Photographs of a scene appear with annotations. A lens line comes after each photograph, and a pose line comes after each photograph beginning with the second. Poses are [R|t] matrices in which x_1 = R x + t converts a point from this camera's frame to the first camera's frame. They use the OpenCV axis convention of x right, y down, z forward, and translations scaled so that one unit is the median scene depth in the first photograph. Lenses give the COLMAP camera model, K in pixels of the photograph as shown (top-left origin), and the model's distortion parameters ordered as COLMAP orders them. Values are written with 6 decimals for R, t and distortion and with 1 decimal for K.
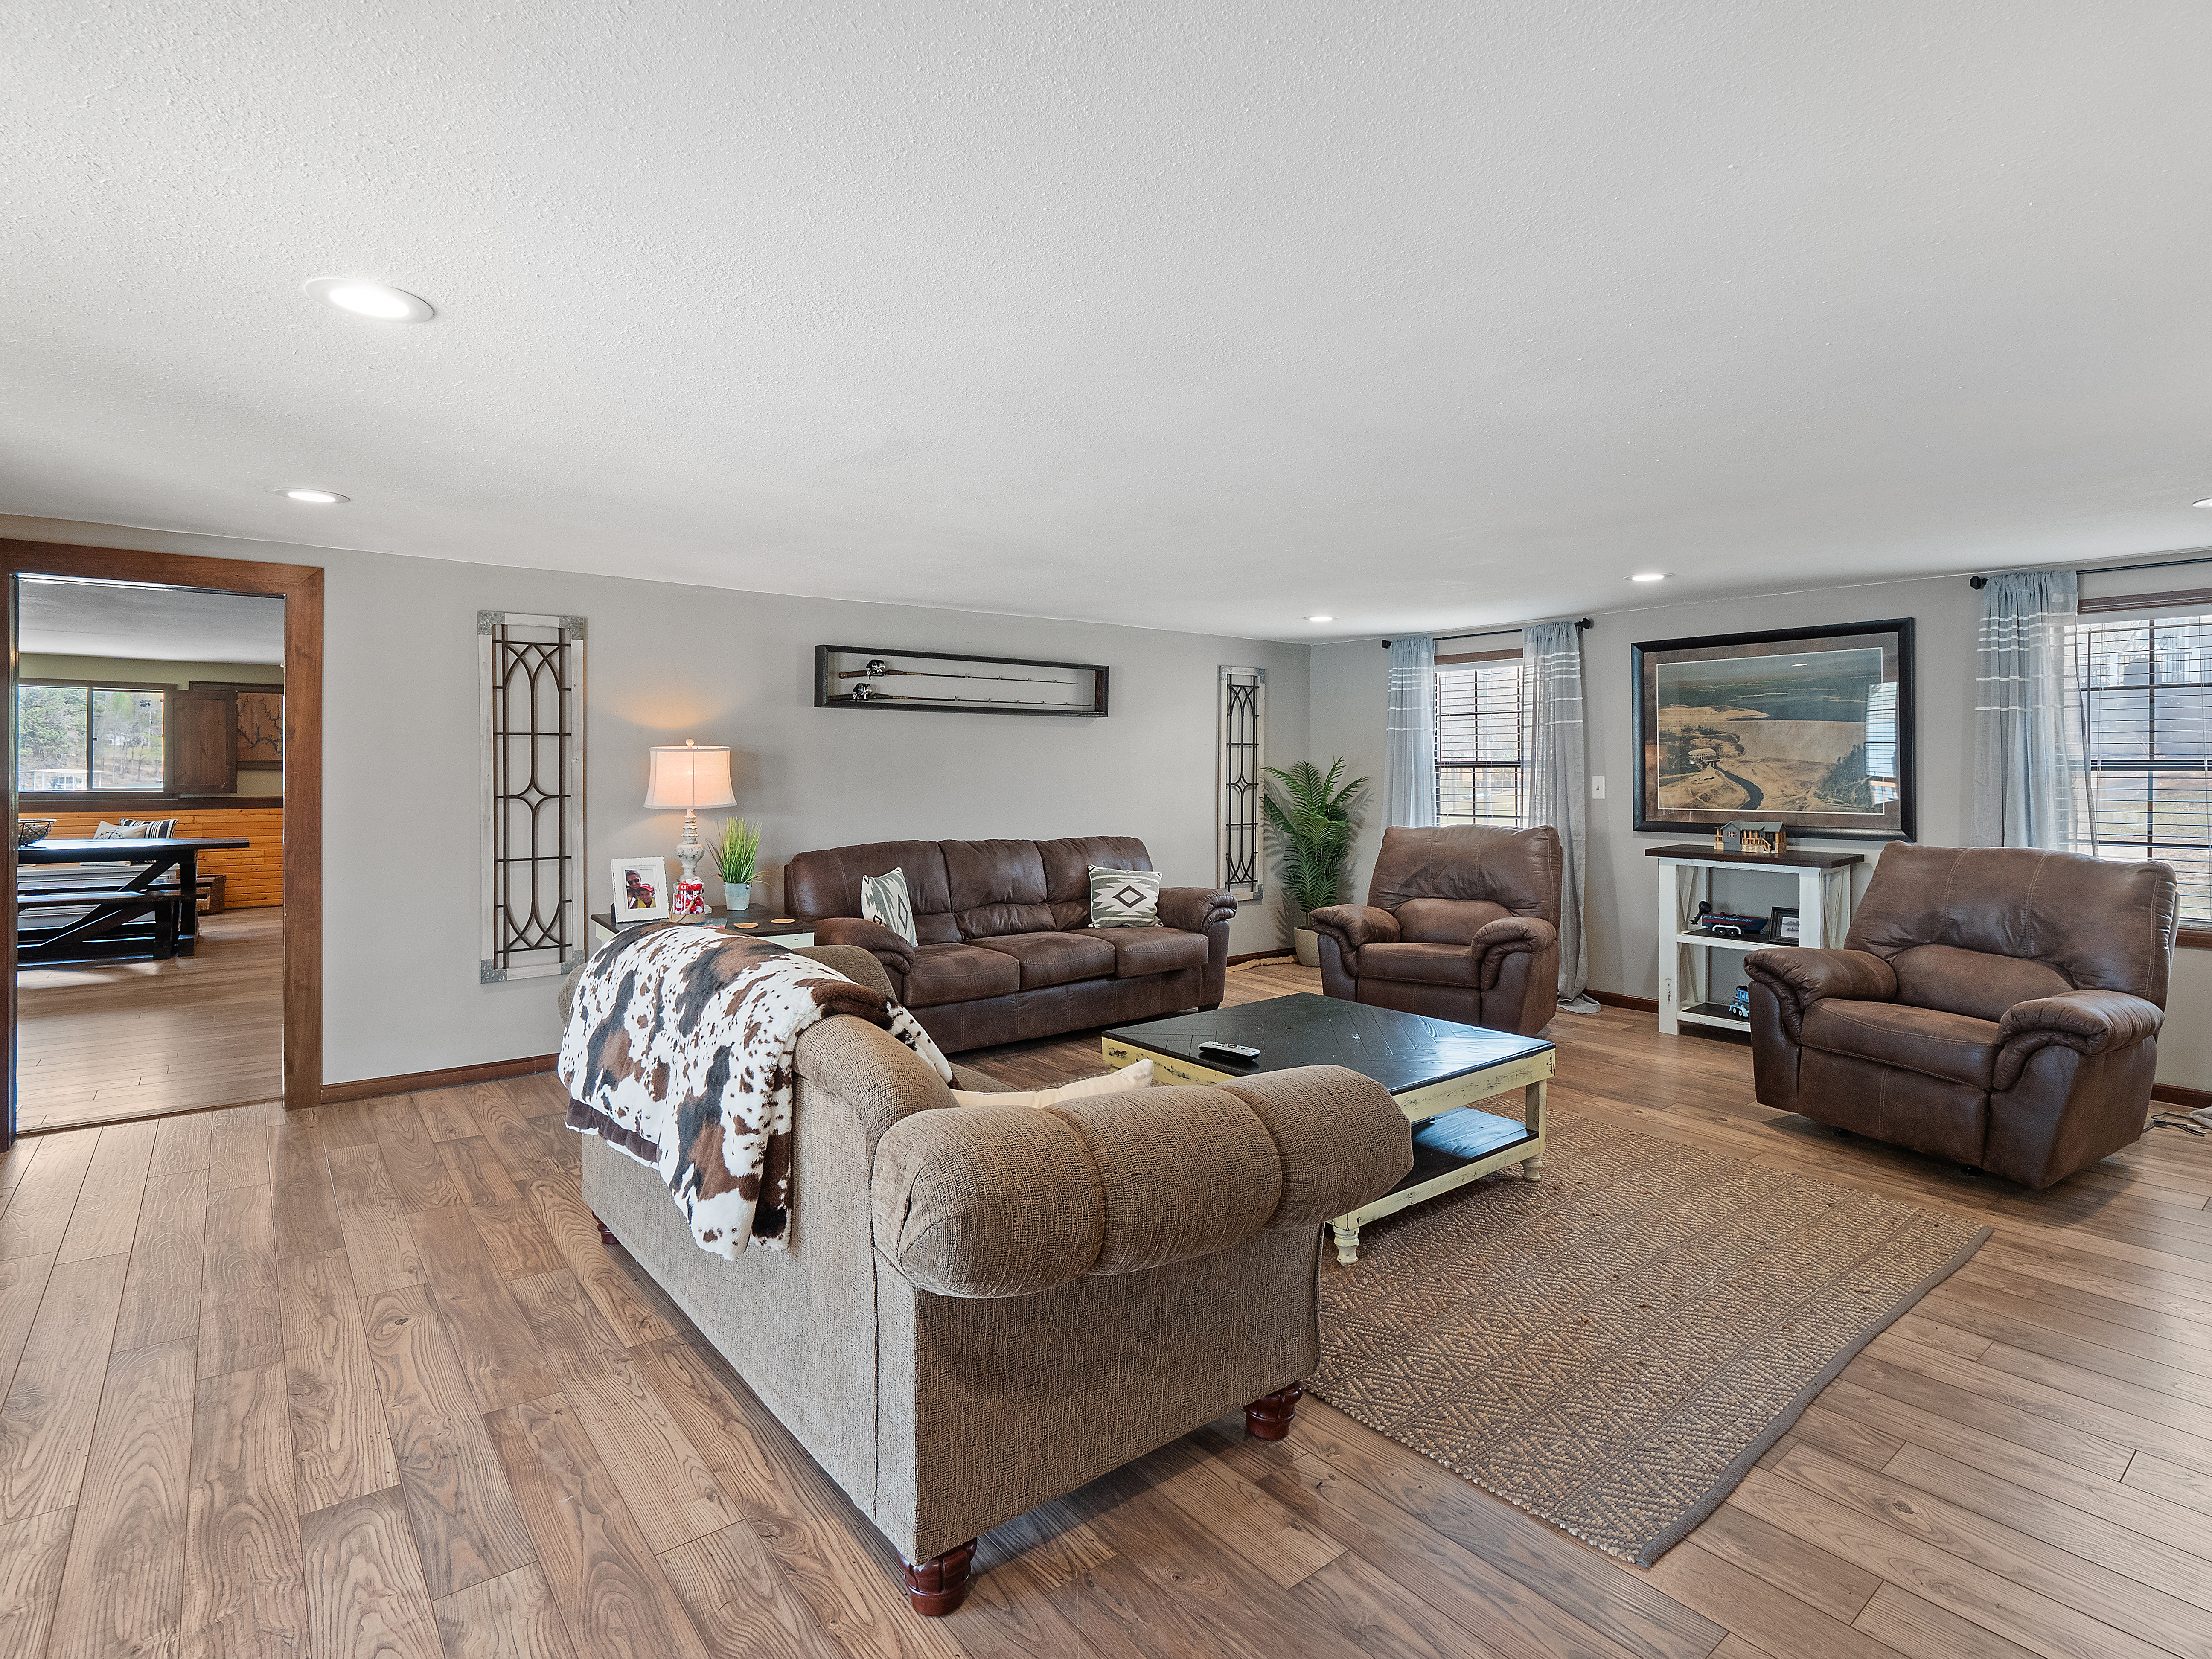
lens RADIAL K [[1096.6, 0, 1061.1], [0, 1096.6, 794.3], [0, 0, 1]] dist [-0.015269, 0.000299]
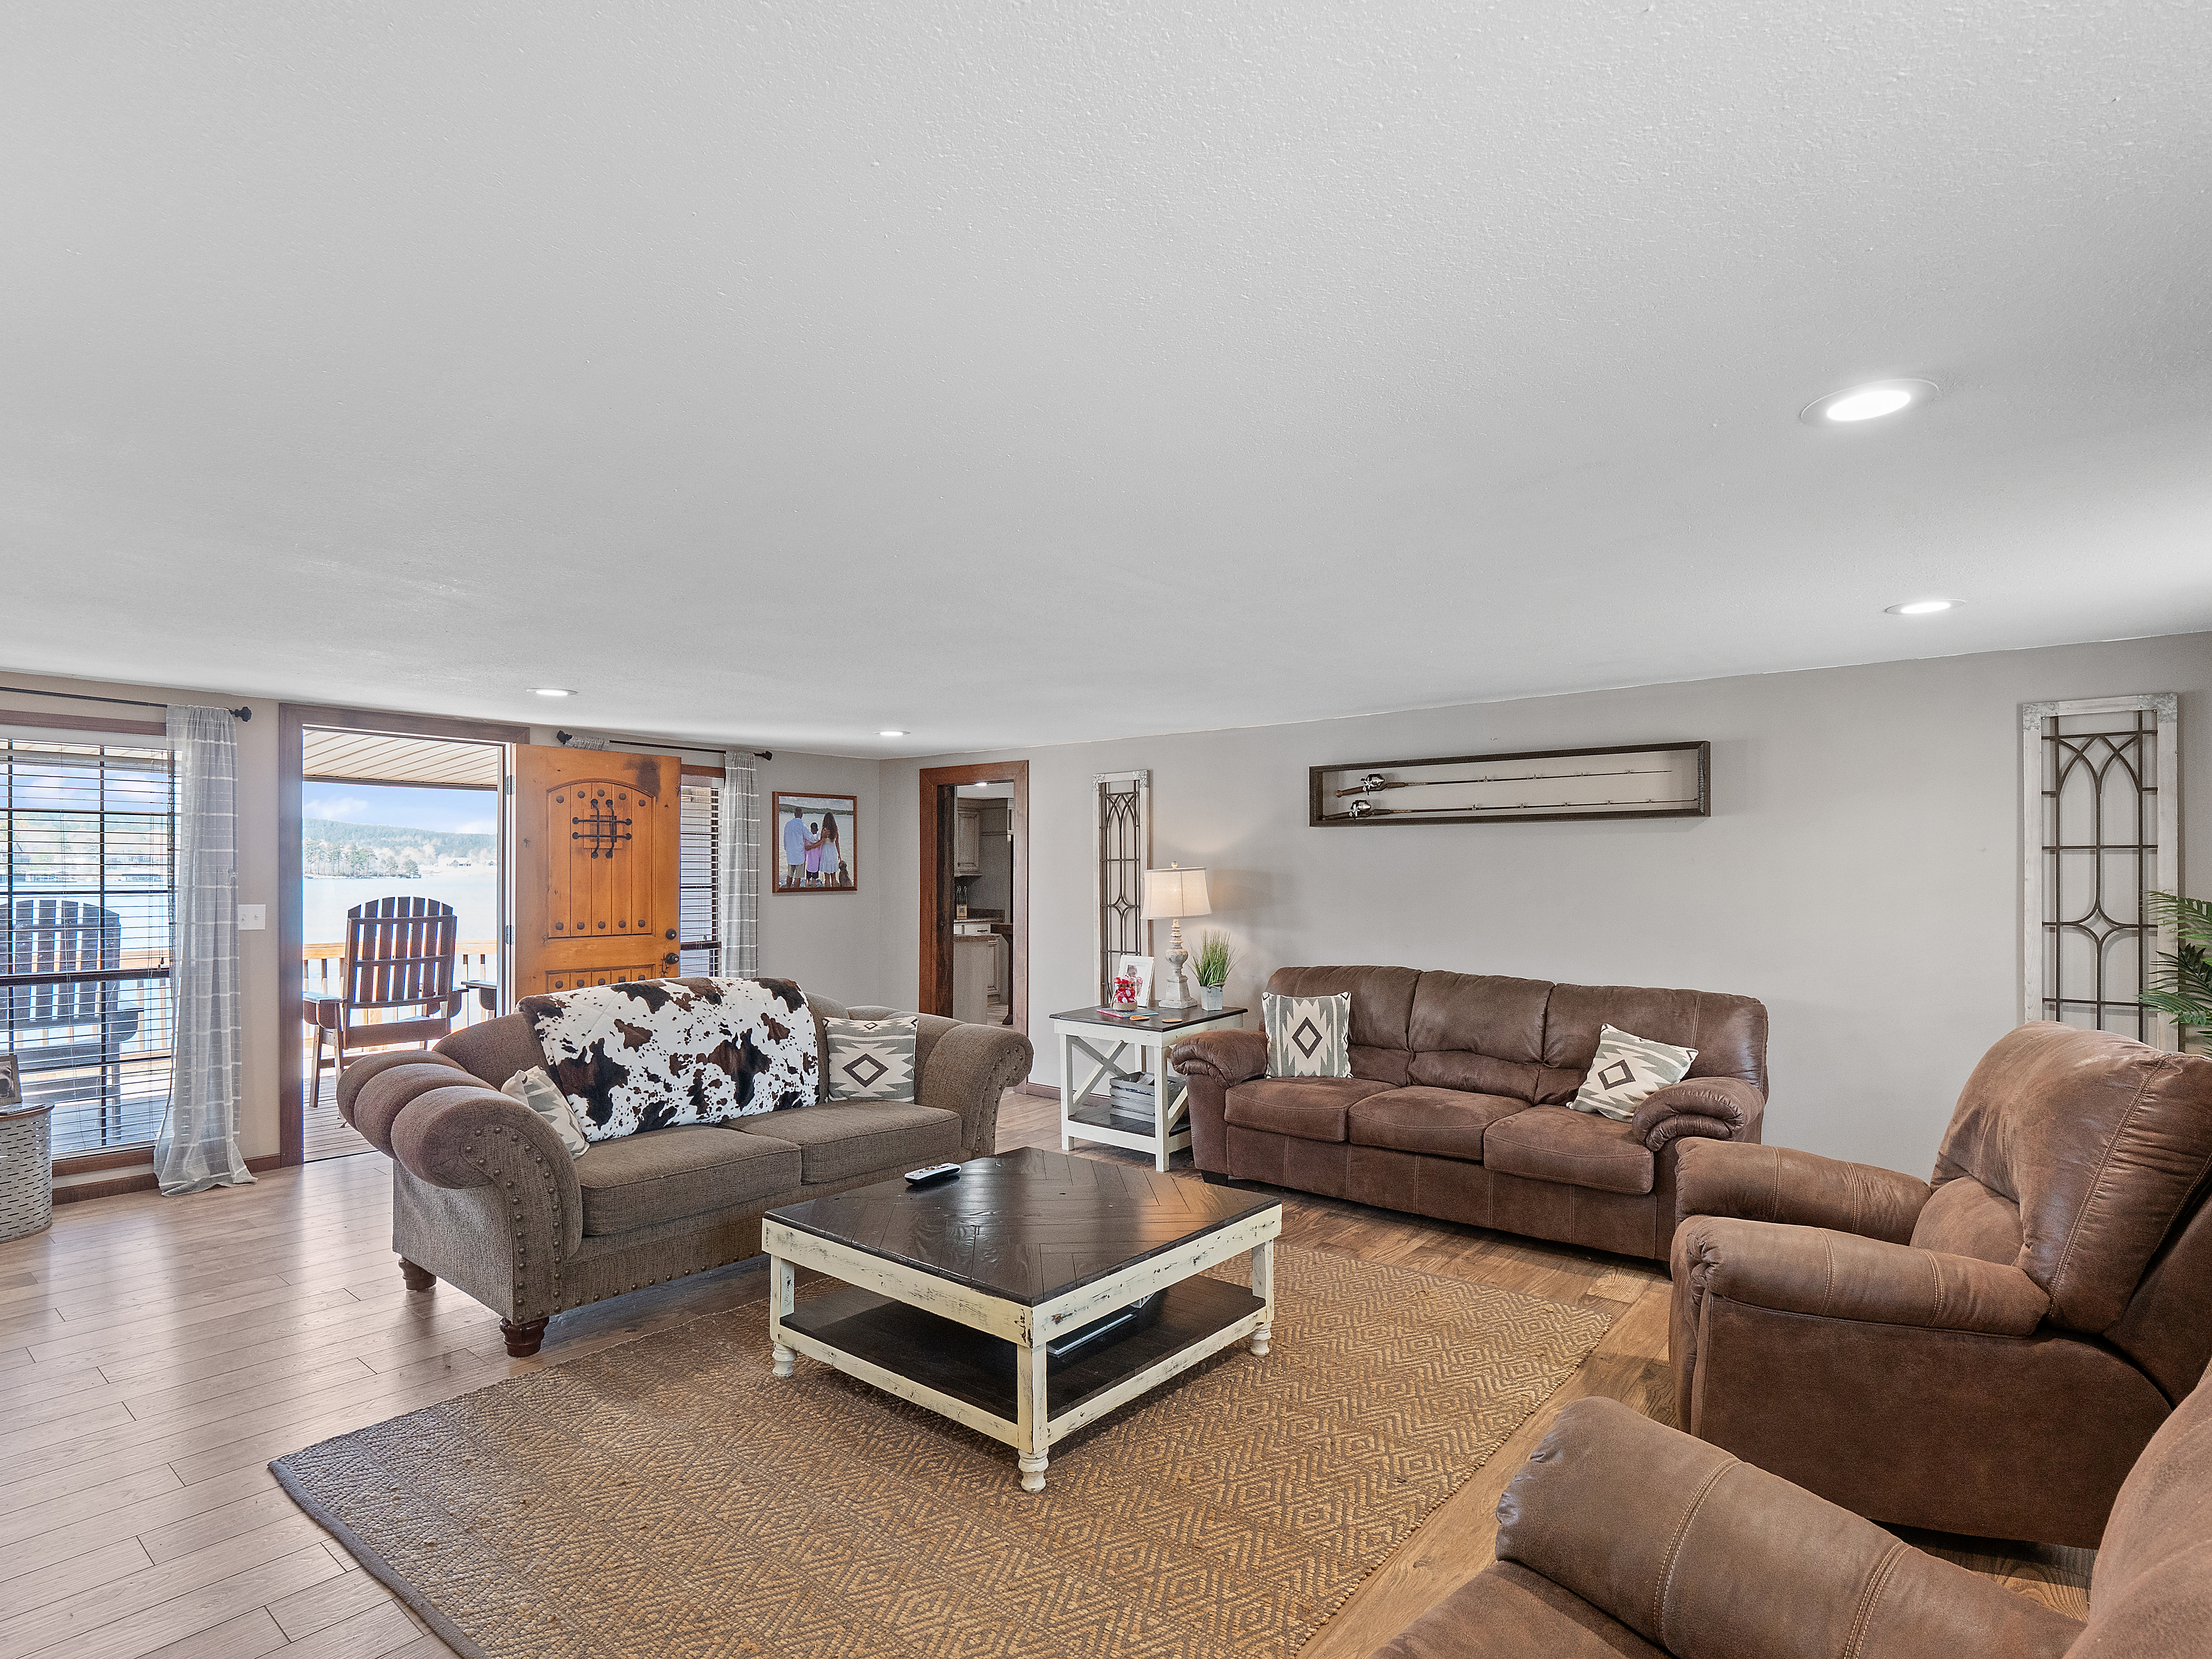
lens RADIAL K [[1120.3, 0, 1112.9], [0, 1120.3, 829.1], [0, 0, 1]] dist [-0.004562, -0.000597]
pose [[0.236637, -0.045392, -0.970537, 0.568894], [-0.030137, 0.998085, -0.054029, -0.011865], [0.971131, 0.042034, 0.234816, 0.432088]]
